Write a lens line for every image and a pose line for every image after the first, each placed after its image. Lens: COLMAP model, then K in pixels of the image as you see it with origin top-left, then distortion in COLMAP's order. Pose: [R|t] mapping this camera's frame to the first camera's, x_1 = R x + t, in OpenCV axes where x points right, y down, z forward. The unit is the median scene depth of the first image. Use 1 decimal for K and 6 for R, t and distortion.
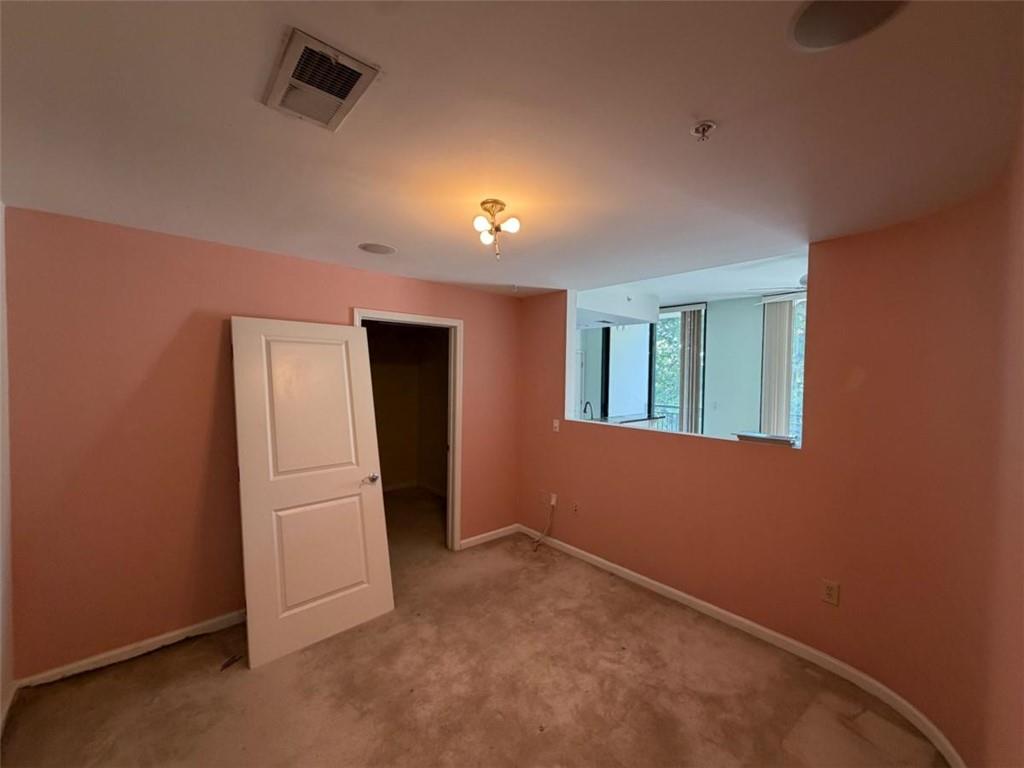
lens RADIAL K [[407.6, 0, 509.8], [0, 407.6, 382.9], [0, 0, 1]] dist [-0.003239, 0.001085]
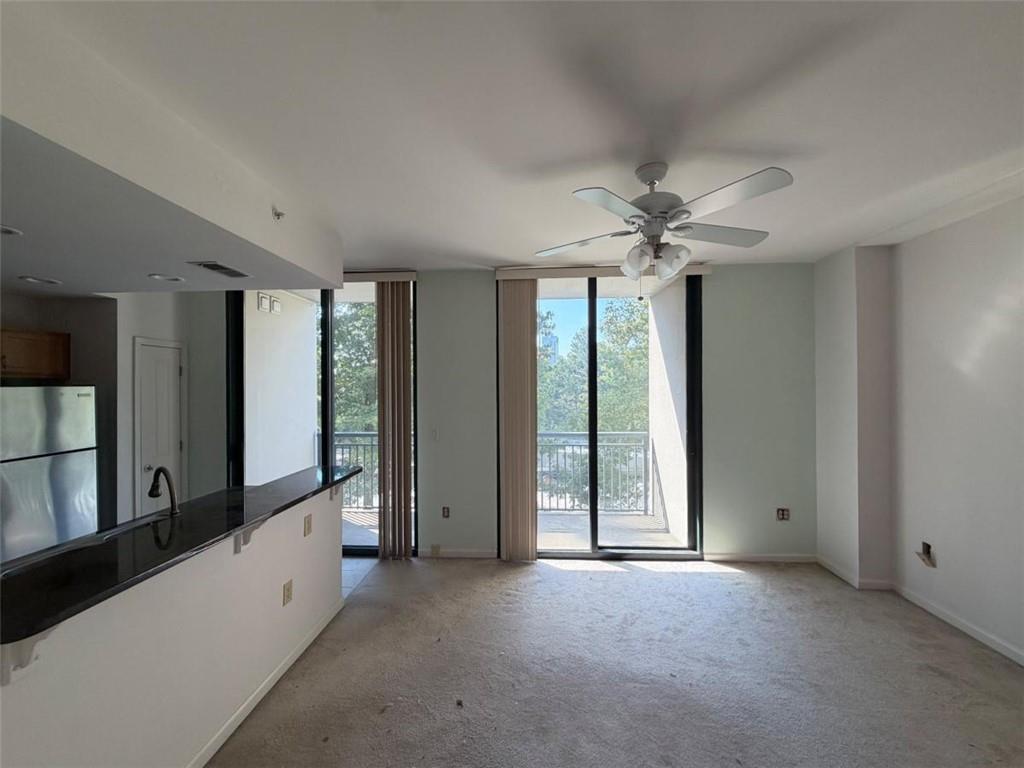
lens RADIAL K [[407.6, 0, 511.6], [0, 407.6, 386.0], [0, 0, 1]] dist [-0.003239, 0.001085]
pose [[0.702983, -0.019889, 0.710928, 0.355465], [0.032897, 0.999448, -0.004569, -0.034581], [-0.710445, 0.026599, 0.703249, 1.191615]]
